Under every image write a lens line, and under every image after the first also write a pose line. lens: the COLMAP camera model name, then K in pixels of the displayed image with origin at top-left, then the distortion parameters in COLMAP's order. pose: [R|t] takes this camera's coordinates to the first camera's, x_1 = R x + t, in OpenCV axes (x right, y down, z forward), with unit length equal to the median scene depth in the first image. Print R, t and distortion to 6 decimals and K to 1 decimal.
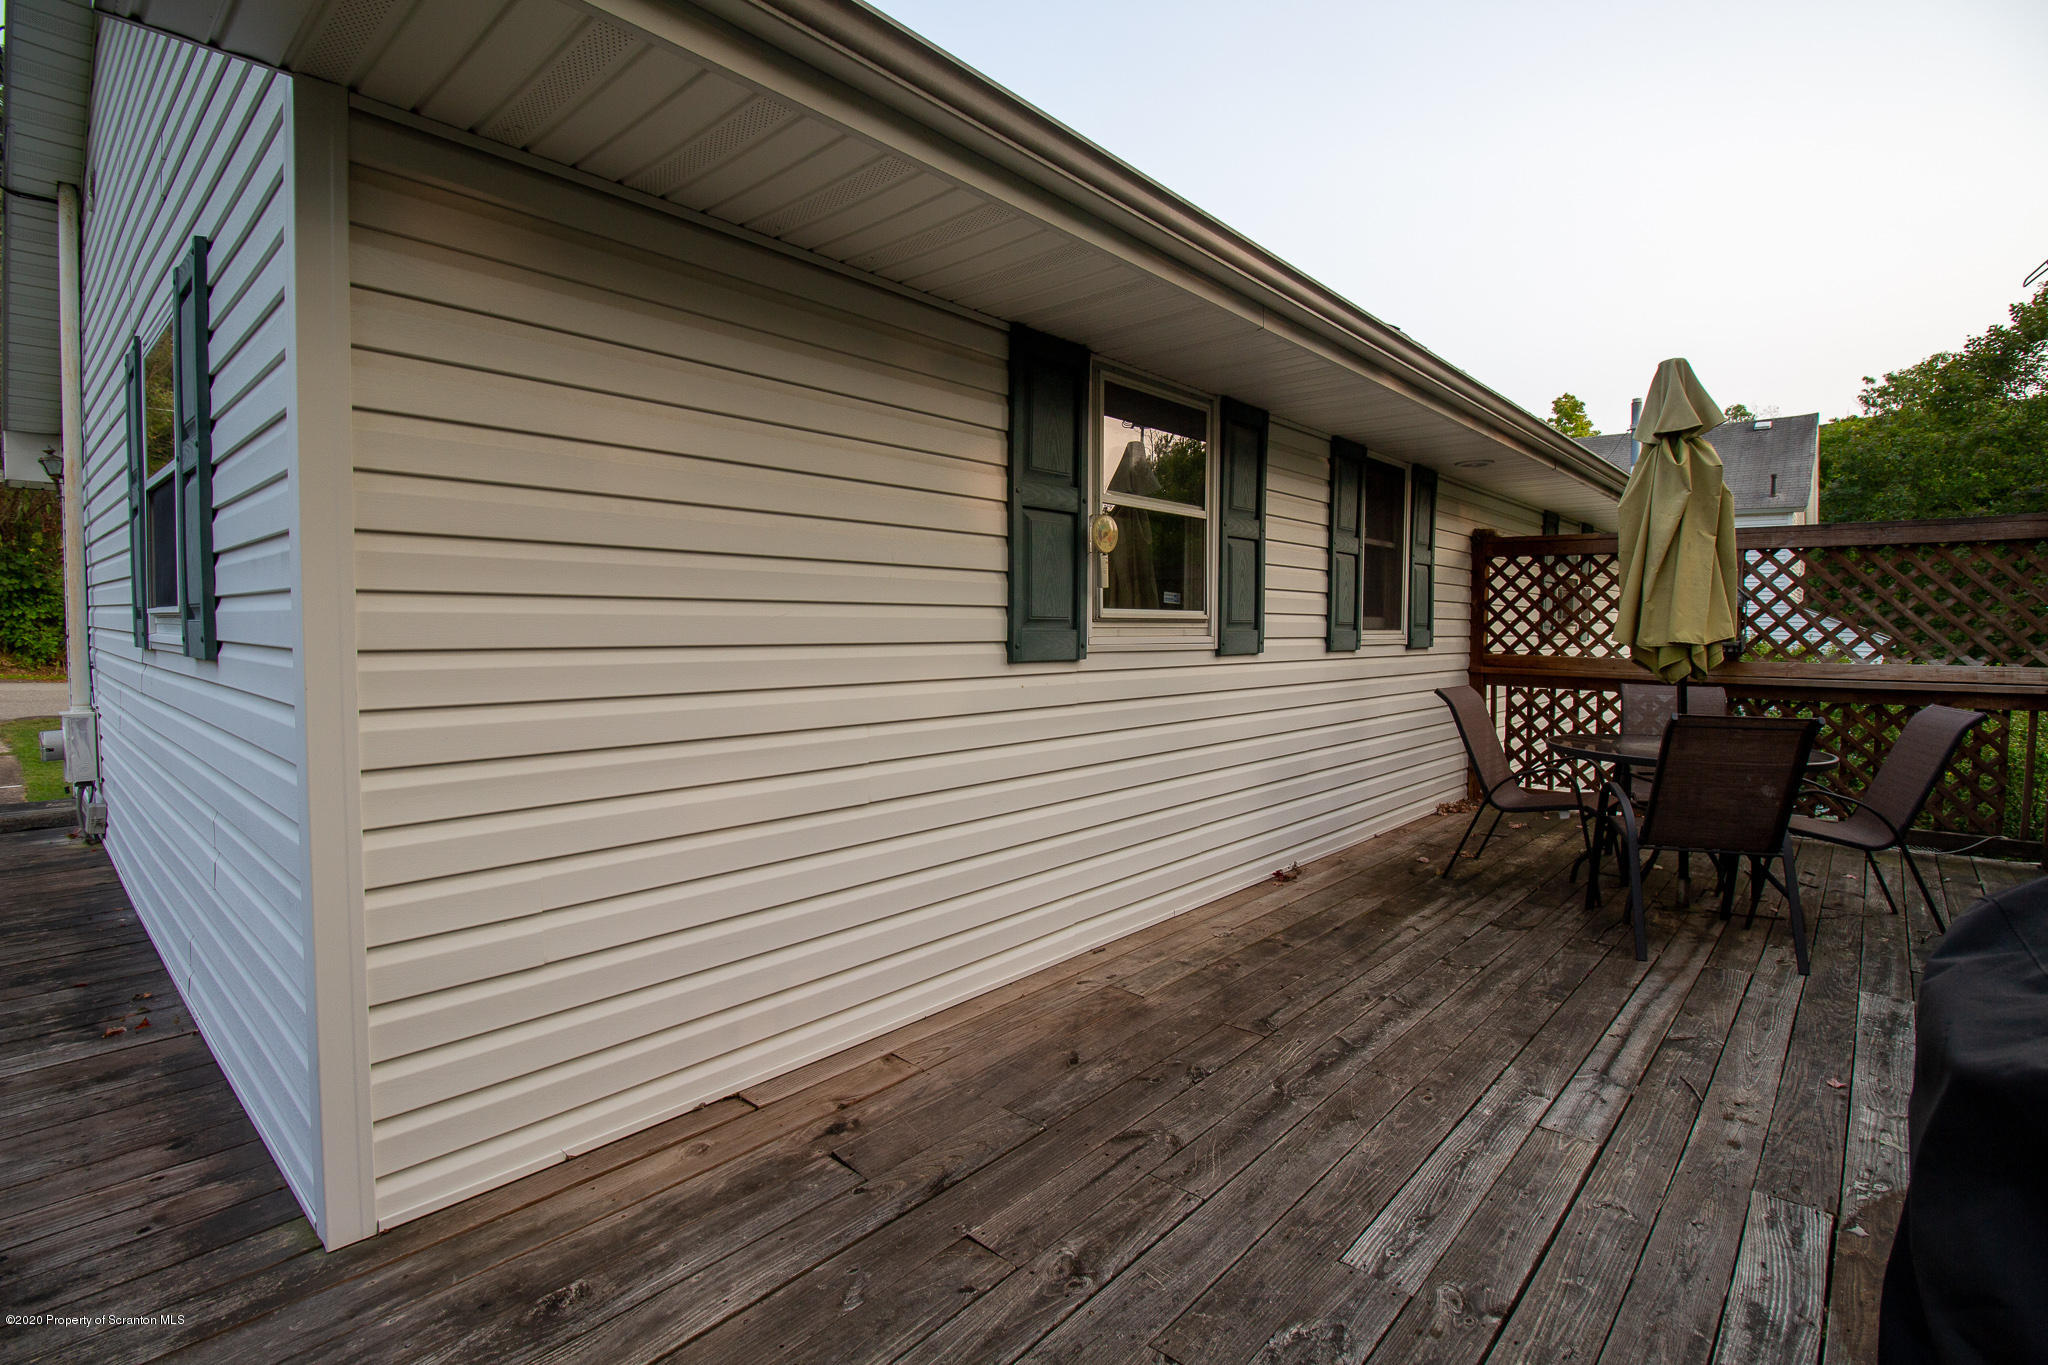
lens RADIAL K [[952.2, 0, 1044.1], [0, 952.2, 670.8], [0, 0, 1]] dist [0.003214, -0.014868]
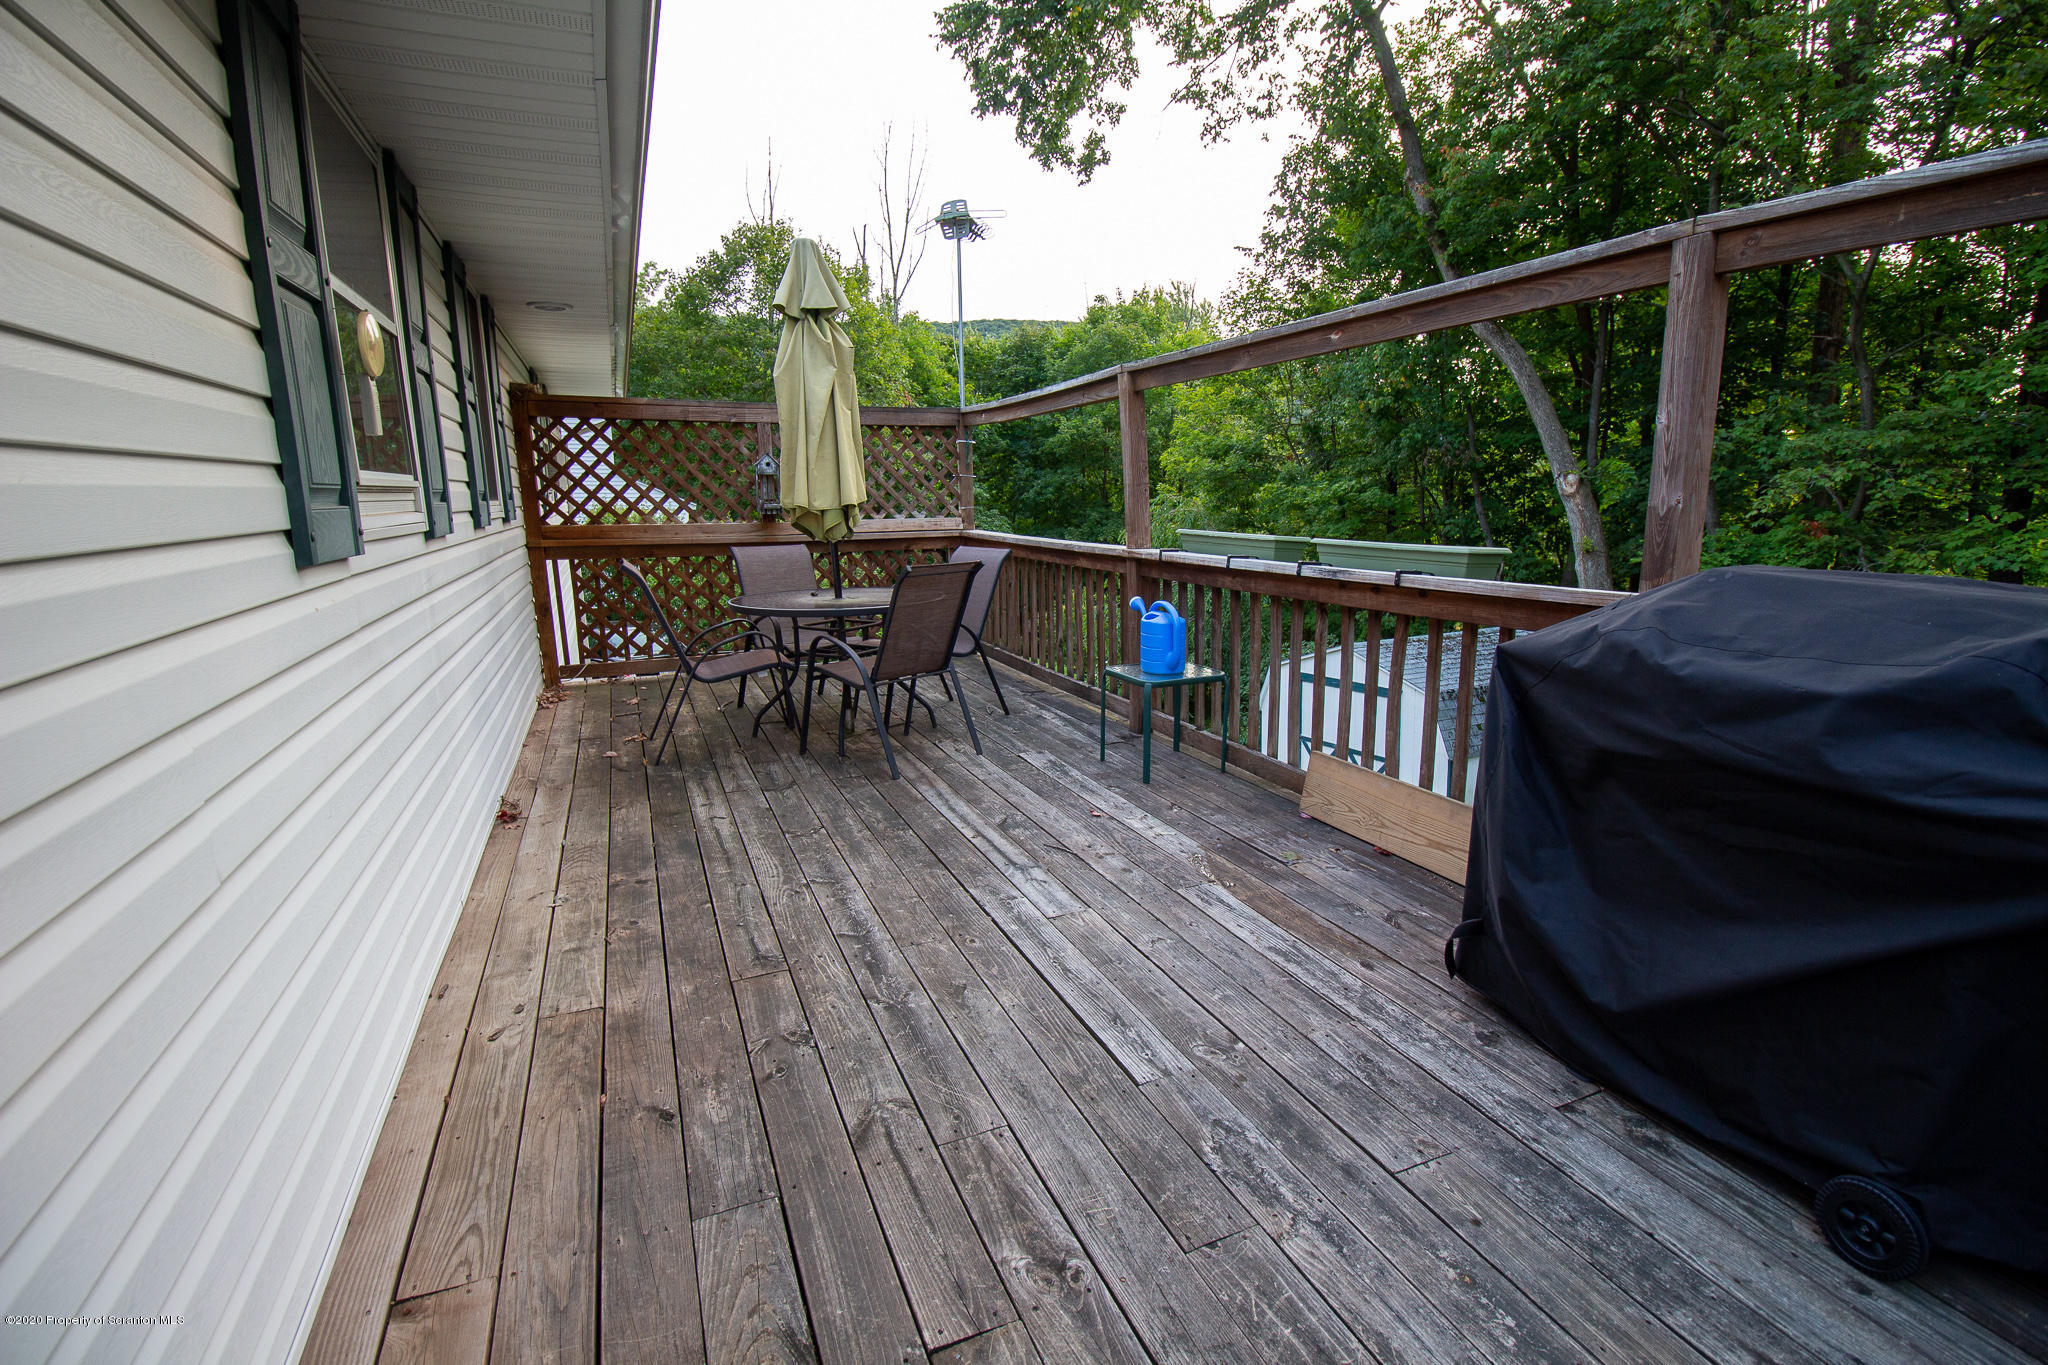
lens RADIAL K [[952.2, 0, 1044.1], [0, 952.2, 670.8], [0, 0, 1]] dist [0.003214, -0.014868]
pose [[0.415451, -0.177980, 0.892033, -0.371129], [0.055749, 0.983809, 0.170327, -0.020286], [-0.907906, -0.021032, 0.418647, 0.393177]]
